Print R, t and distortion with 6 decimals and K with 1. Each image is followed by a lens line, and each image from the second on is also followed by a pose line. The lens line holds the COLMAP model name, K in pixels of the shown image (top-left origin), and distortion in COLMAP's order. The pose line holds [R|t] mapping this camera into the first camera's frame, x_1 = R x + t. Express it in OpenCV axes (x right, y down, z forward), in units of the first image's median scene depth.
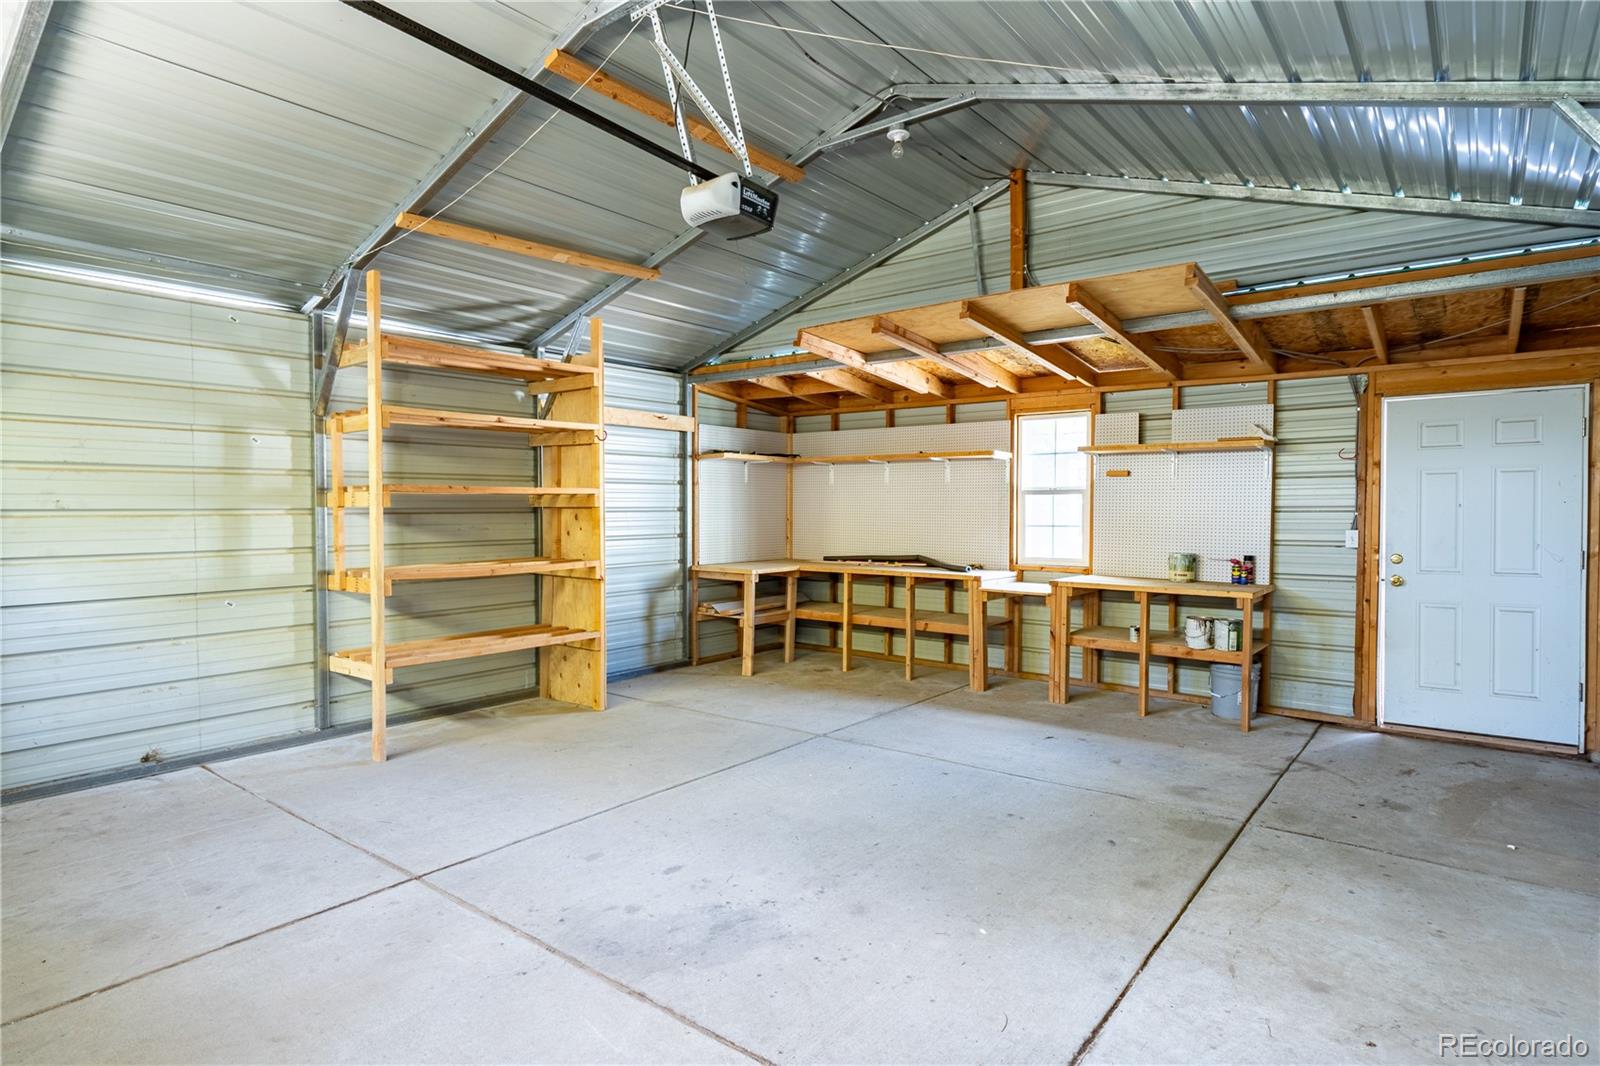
lens RADIAL K [[842.5, 0, 802.3], [0, 842.5, 527.3], [0, 0, 1]] dist [-0.001270, 0.001193]
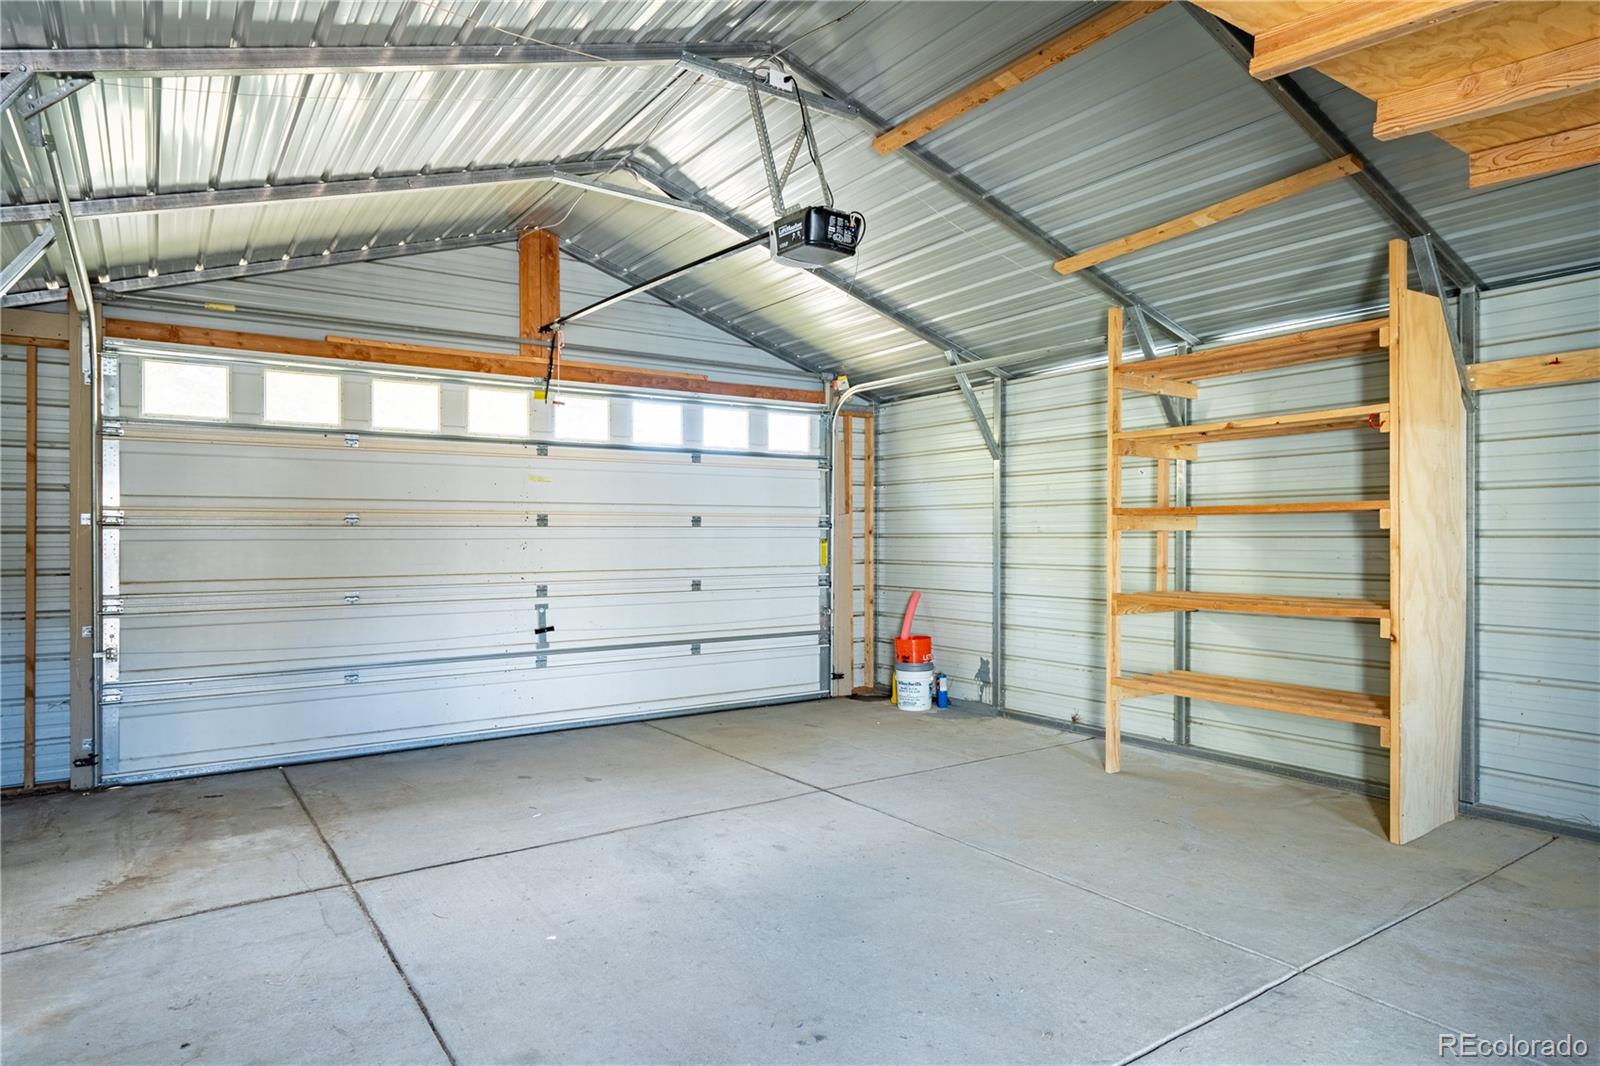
lens RADIAL K [[940.9, 0, 801.7], [0, 940.9, 532.2], [0, 0, 1]] dist [0.000026, -0.000075]
pose [[-0.286409, 0.001675, -0.958106, 1.063267], [-0.020264, 0.999764, 0.007806, -0.033254], [0.957893, 0.021650, -0.286307, 1.386595]]
